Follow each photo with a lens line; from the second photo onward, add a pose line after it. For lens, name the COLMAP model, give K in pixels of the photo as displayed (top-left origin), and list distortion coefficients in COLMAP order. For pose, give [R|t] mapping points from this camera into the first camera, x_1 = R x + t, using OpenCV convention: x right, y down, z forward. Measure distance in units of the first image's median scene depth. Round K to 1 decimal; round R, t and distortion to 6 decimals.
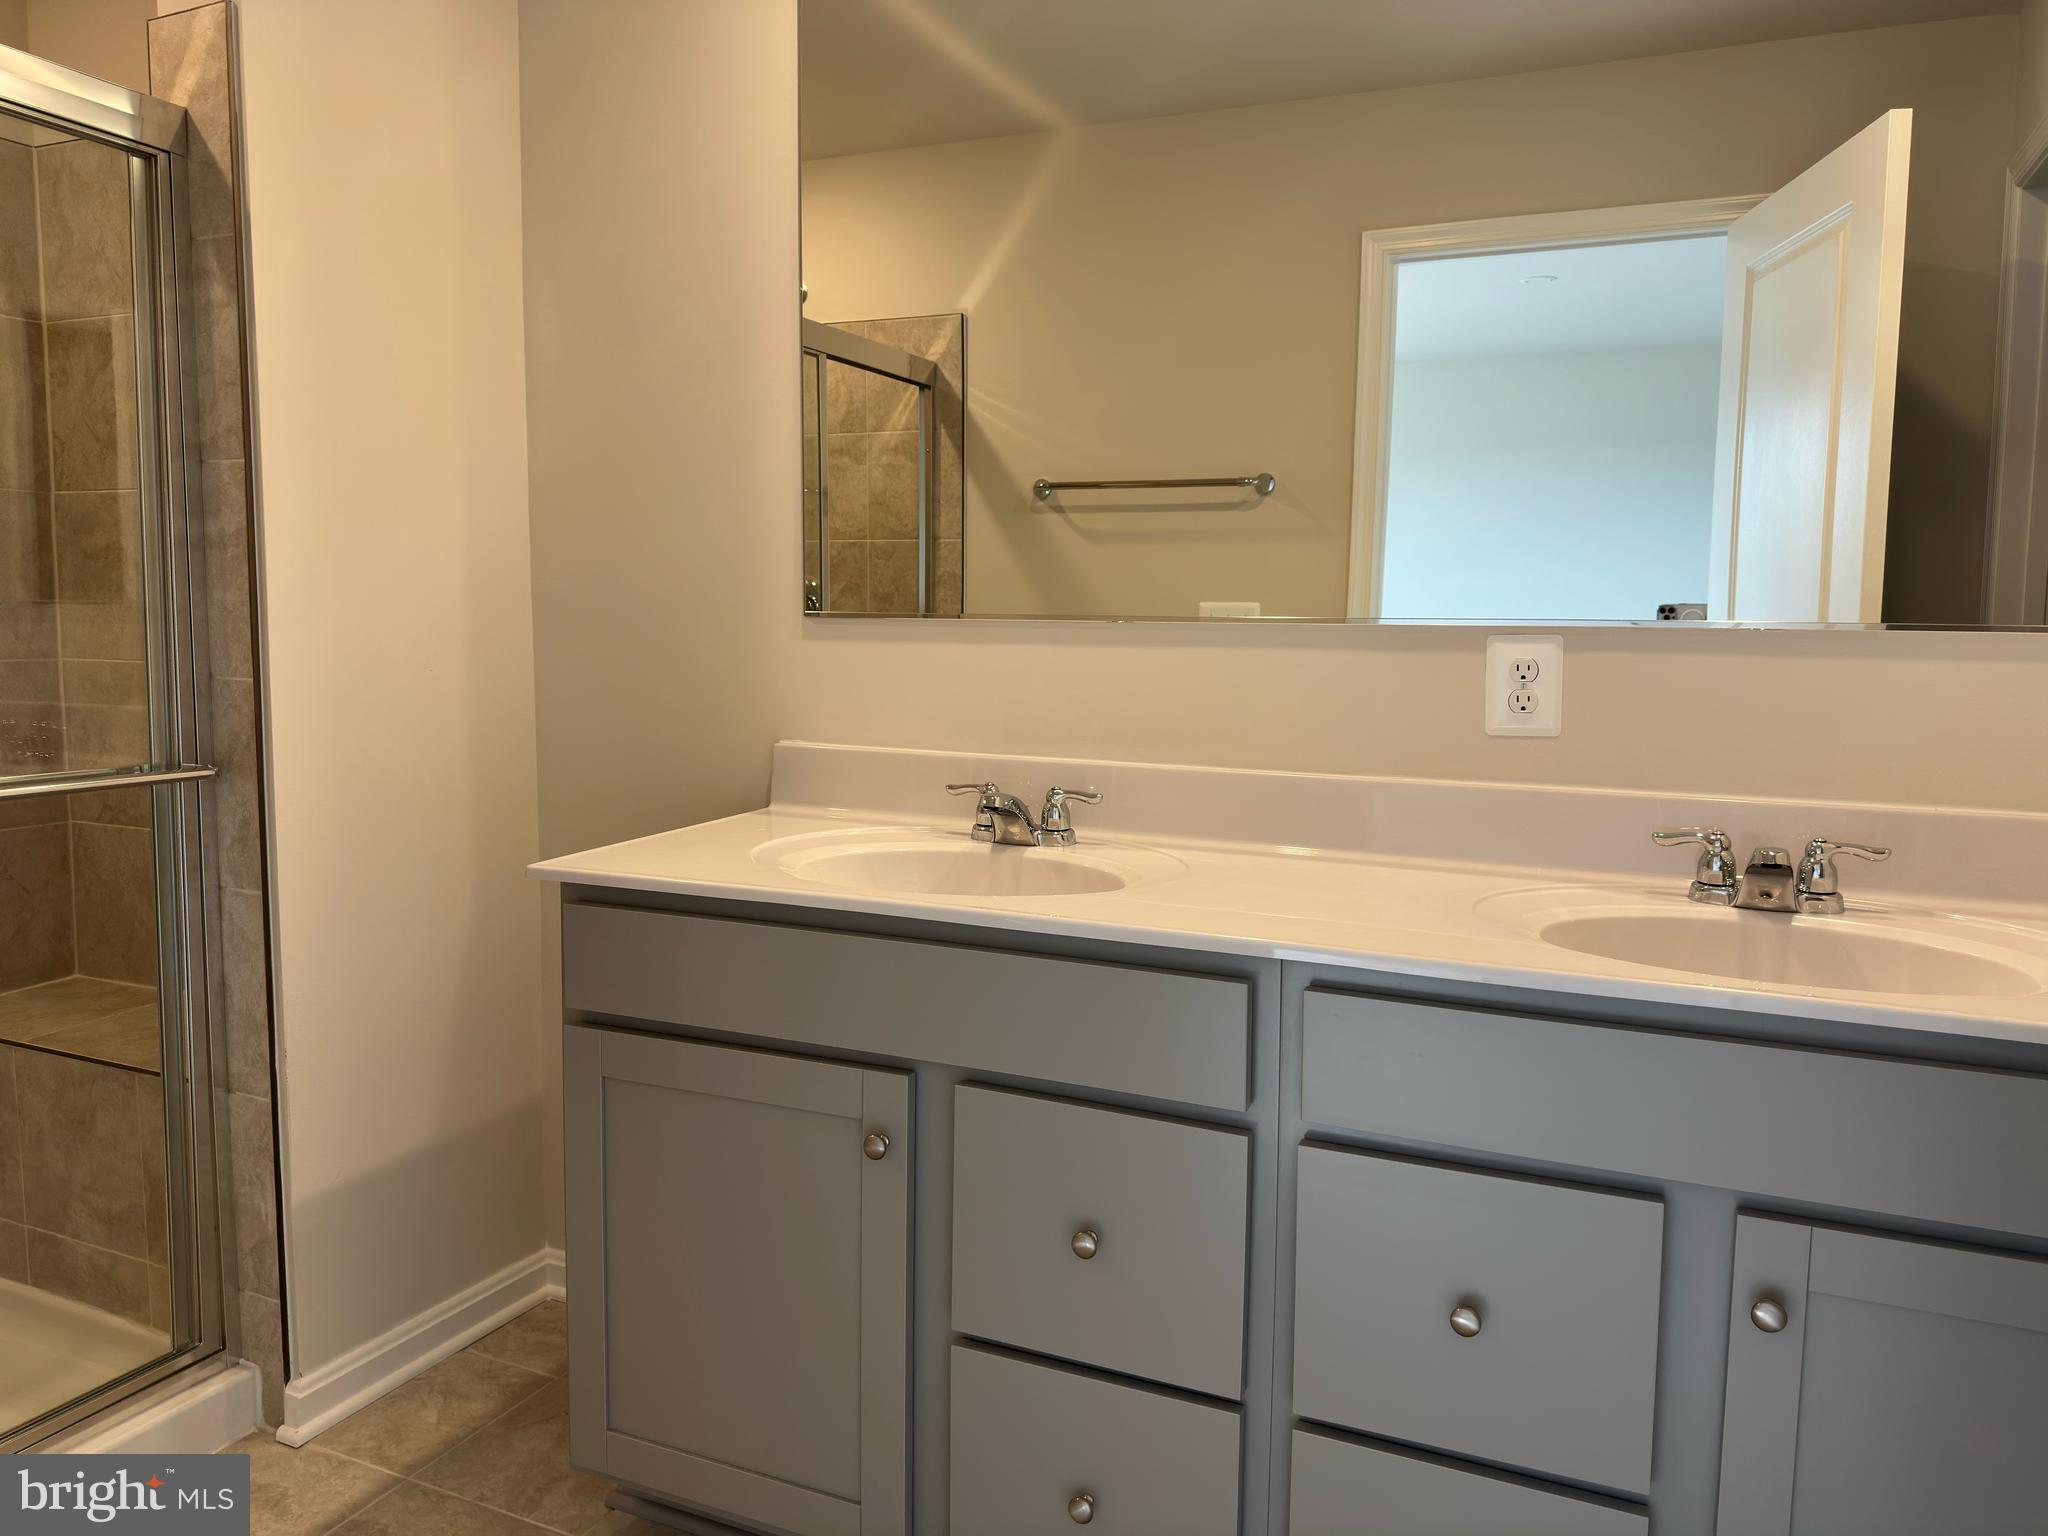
lens RADIAL K [[1428.1, 0, 1024.0], [0, 1428.1, 768.0], [0, 0, 1]] dist [0.144444, -0.214968]
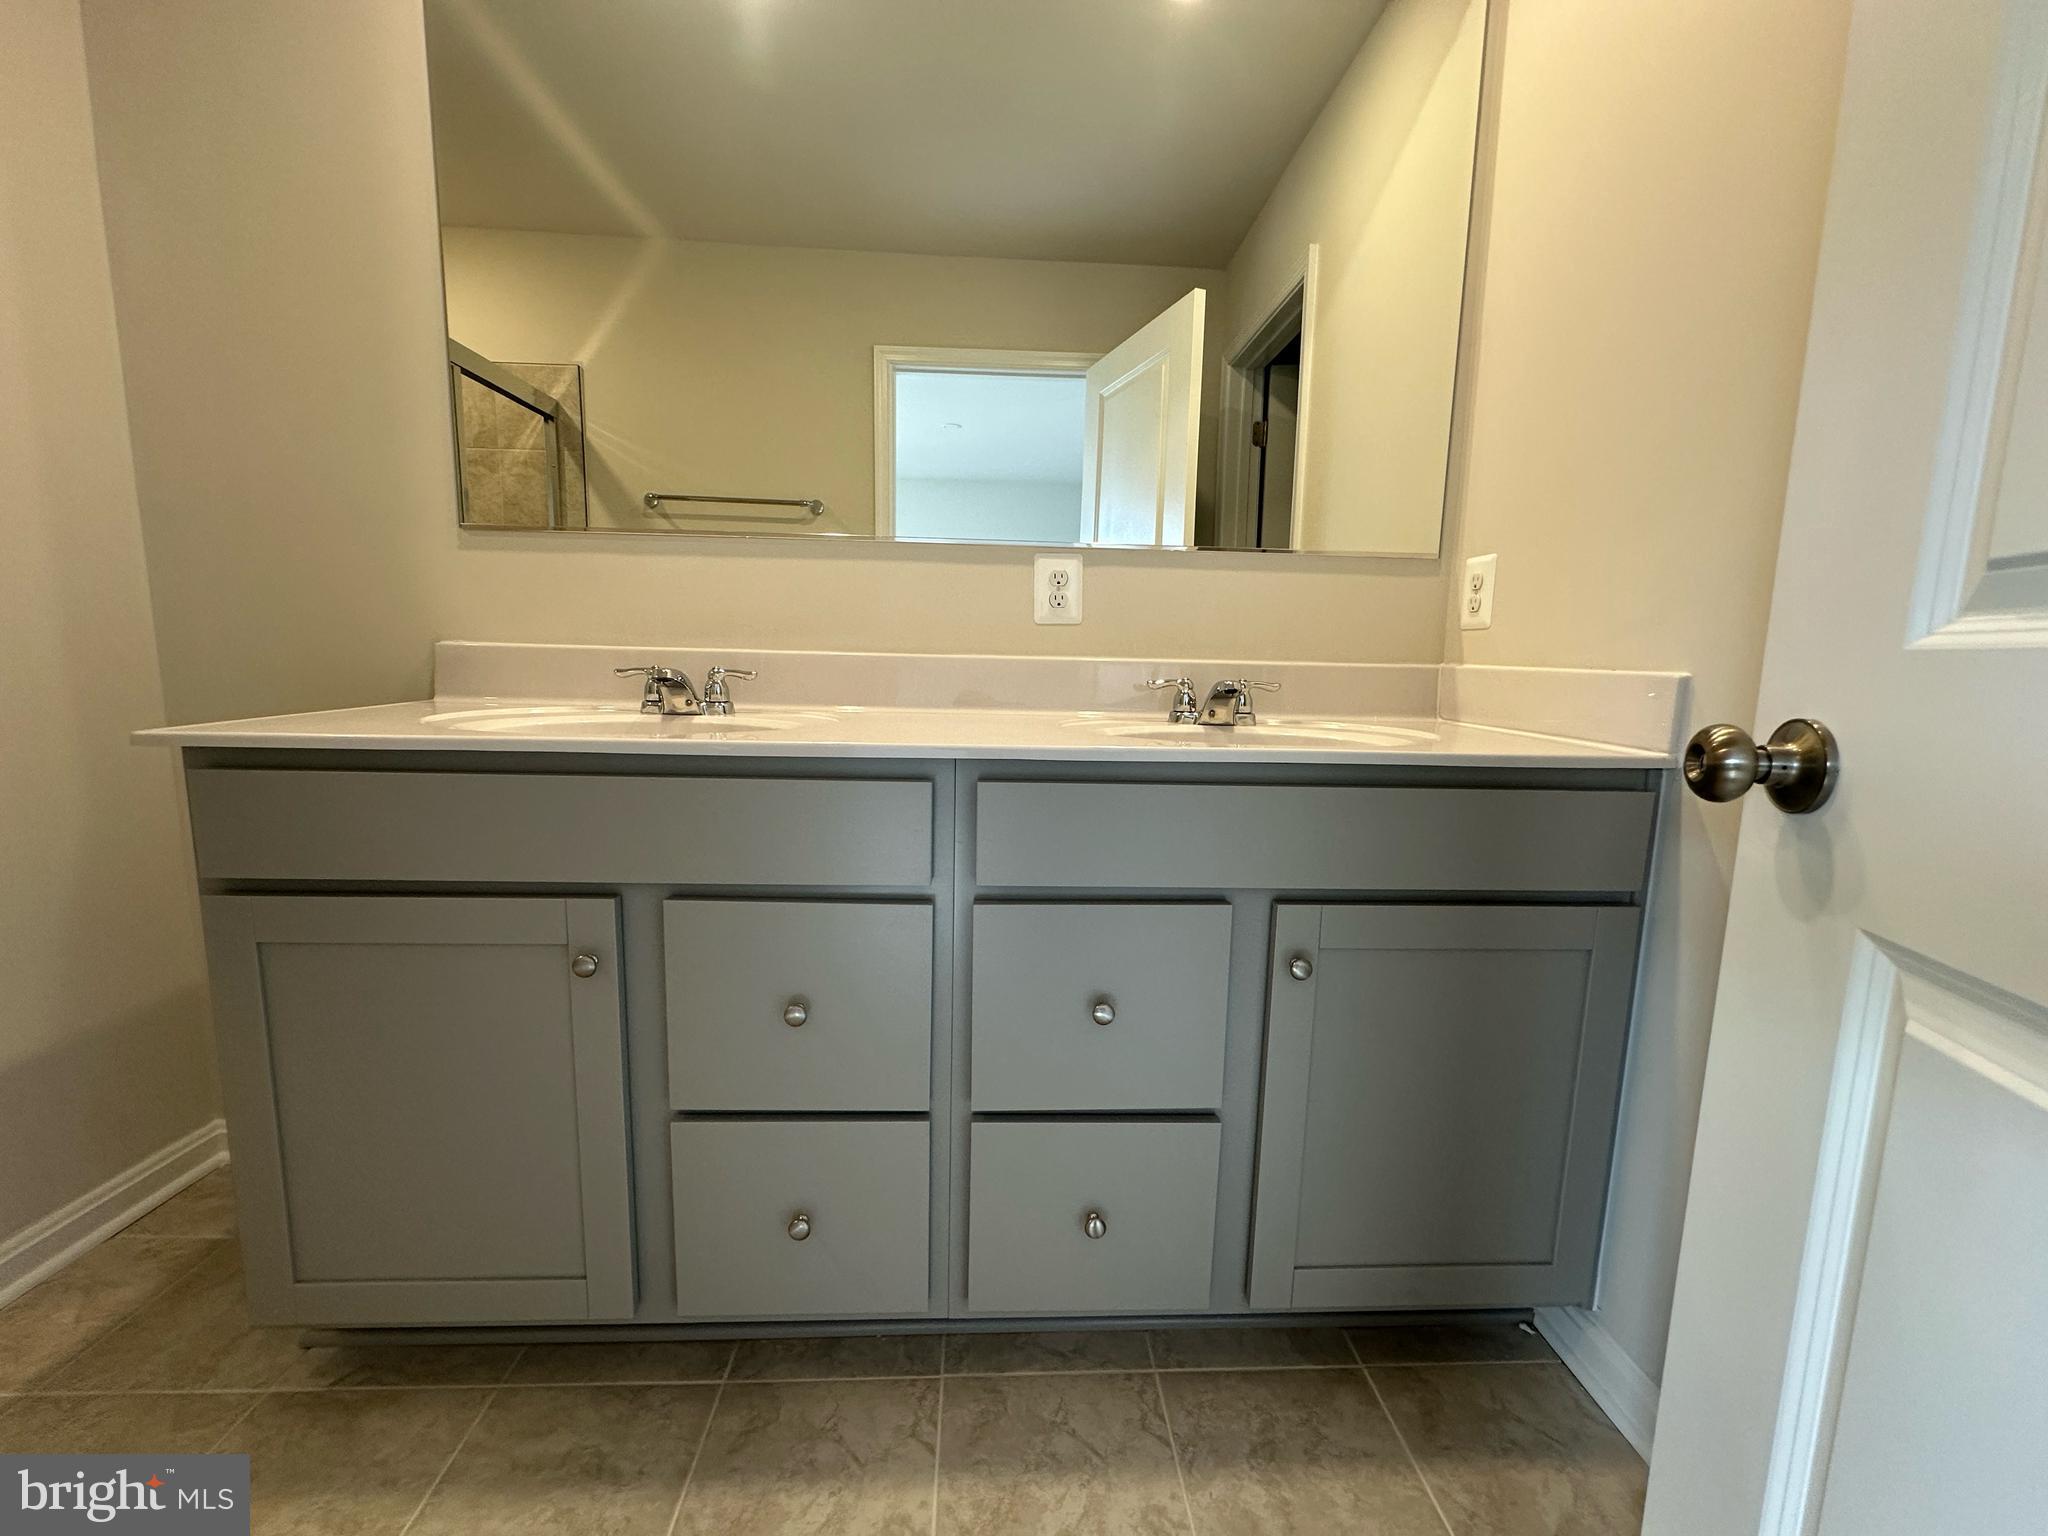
lens RADIAL K [[826.3, 0, 1024.0], [0, 826.3, 768.0], [0, 0, 1]] dist [0.002119, -0.000206]
pose [[0.895988, -0.052152, 0.441005, -0.055616], [0.036661, 0.998377, 0.043581, 0.074678], [-0.442562, -0.022881, 0.896446, 0.225684]]
